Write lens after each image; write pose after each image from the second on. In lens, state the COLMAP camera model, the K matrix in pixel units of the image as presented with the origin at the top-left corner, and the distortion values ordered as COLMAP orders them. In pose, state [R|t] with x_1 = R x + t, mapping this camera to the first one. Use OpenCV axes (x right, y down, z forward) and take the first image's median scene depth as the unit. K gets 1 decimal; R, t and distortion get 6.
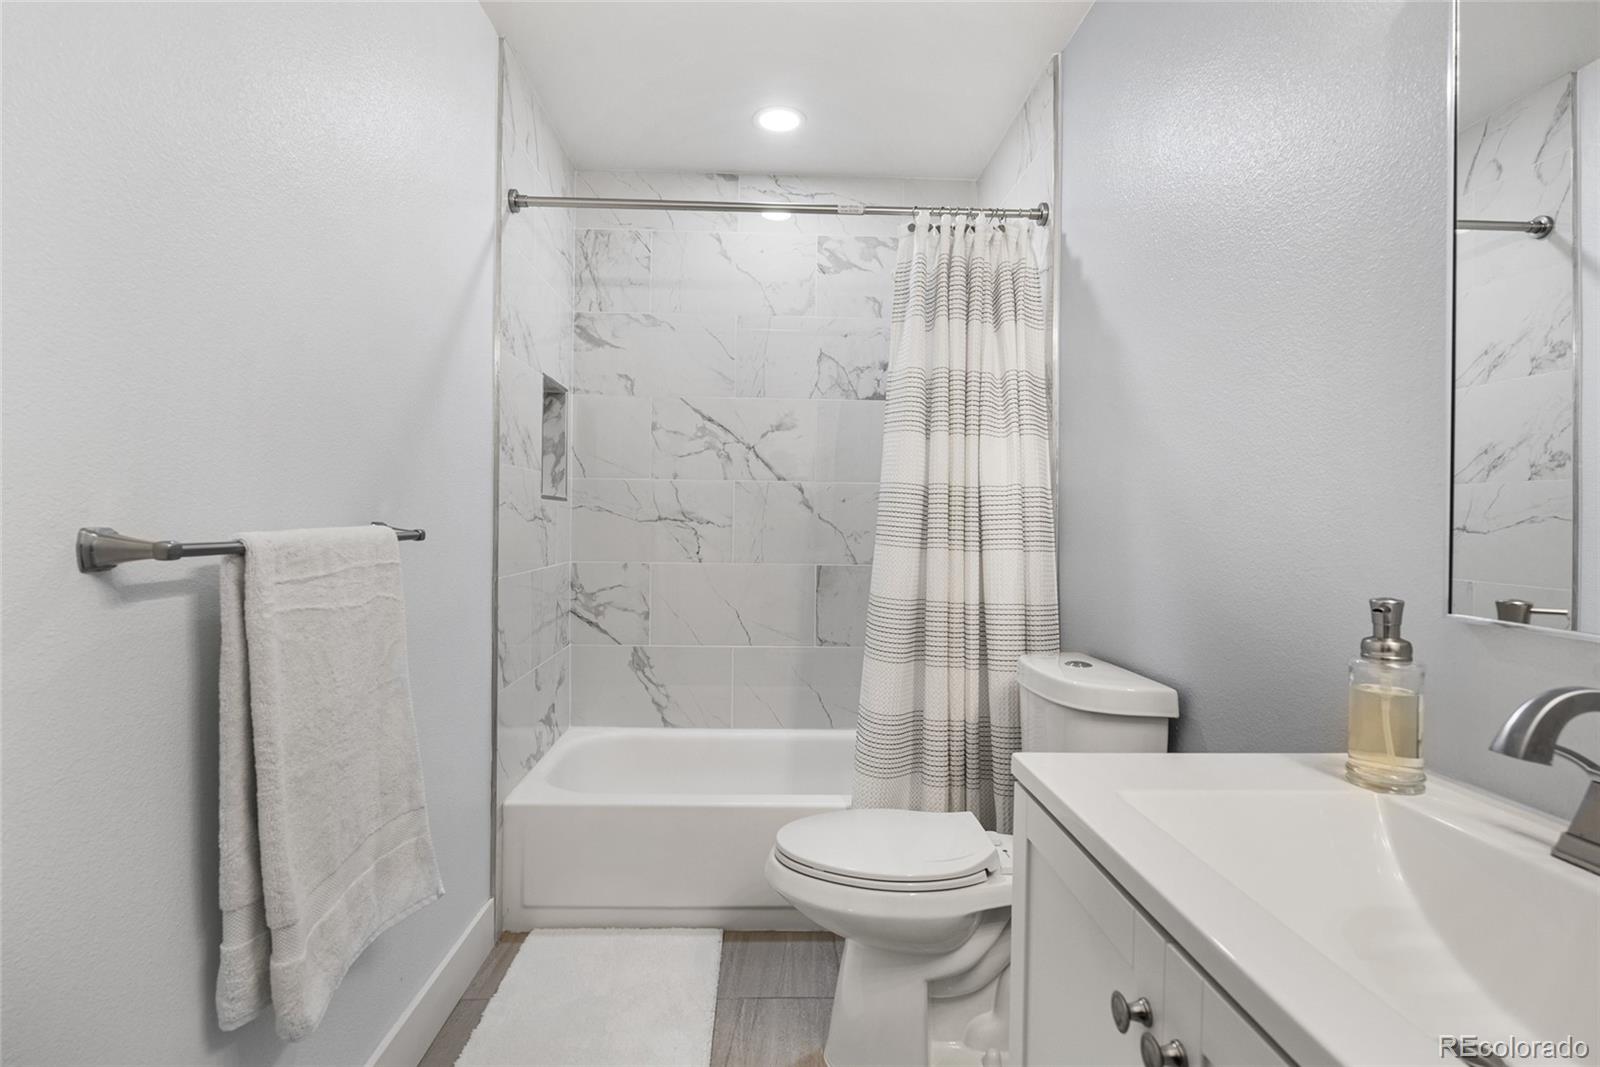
lens RADIAL K [[789.0, 0, 794.4], [0, 789.0, 522.0], [0, 0, 1]] dist [-0.006304, 0.000426]
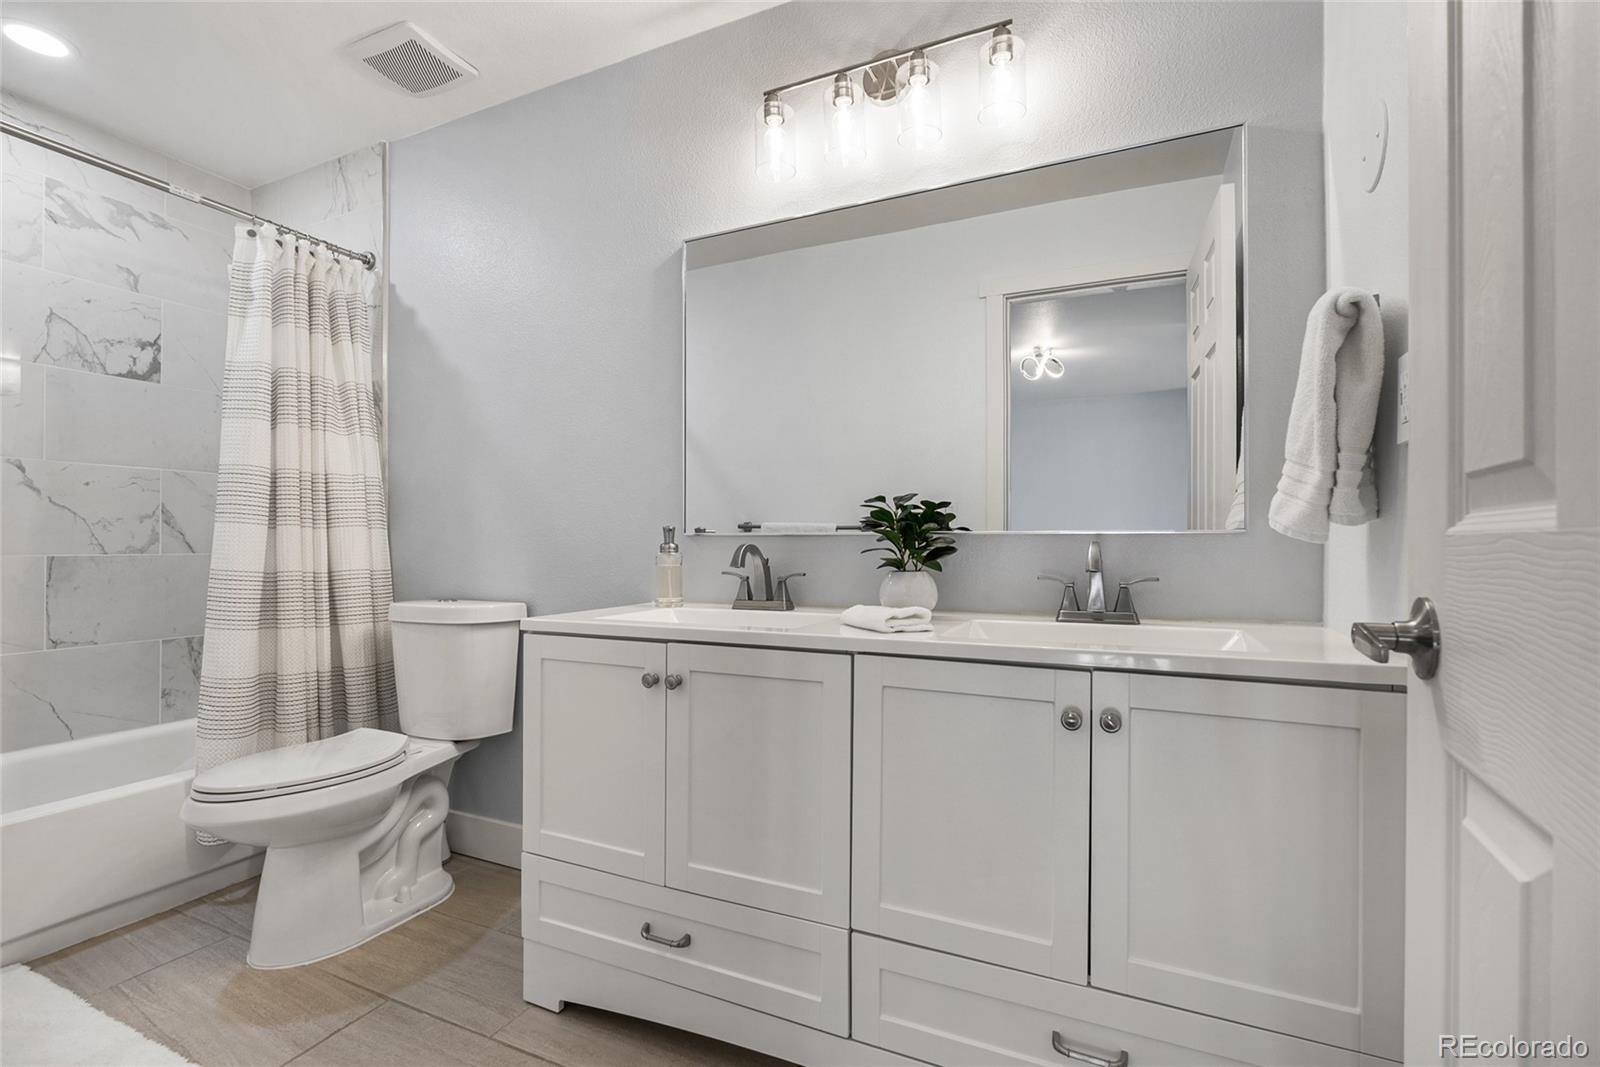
lens RADIAL K [[713.3, 0, 798.2], [0, 713.3, 539.8], [0, 0, 1]] dist [-0.008091, 0.001506]
pose [[0.453498, -0.008475, 0.891217, -0.398030], [0.008764, 0.999949, 0.005050, 0.054890], [-0.891214, 0.005520, 0.453549, -0.122754]]
